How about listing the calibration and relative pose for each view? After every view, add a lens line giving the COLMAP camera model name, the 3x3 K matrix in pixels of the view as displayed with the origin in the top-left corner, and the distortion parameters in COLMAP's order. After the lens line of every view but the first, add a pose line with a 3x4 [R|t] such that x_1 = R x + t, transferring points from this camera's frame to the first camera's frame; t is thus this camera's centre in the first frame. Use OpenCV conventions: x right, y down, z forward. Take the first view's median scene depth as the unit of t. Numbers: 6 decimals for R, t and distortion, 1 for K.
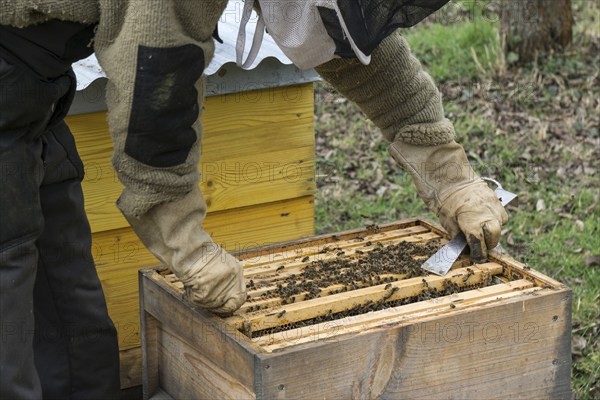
lens RADIAL K [[1736.2, 0, 299.1], [0, 1736.2, 198.9], [0, 0, 1]] dist [0.385298, 0.000000]
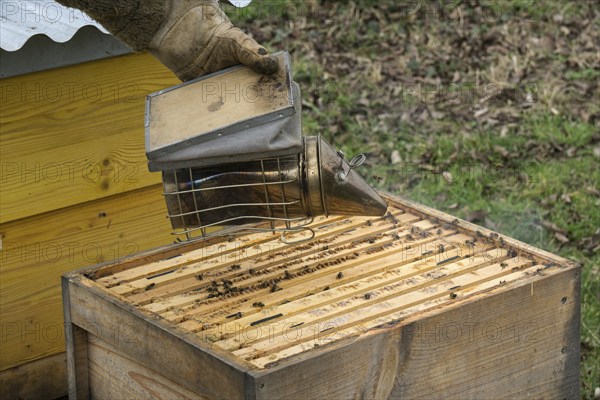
lens RADIAL K [[1905.7, 0, 301.1], [0, 1905.7, 200.9], [0, 0, 1]] dist [0.245470, 0.000000]
pose [[0.986608, -0.060346, 0.151535, -0.099322], [0.055867, 0.997871, 0.033646, -0.015958], [-0.153243, -0.024730, 0.987879, 0.074245]]
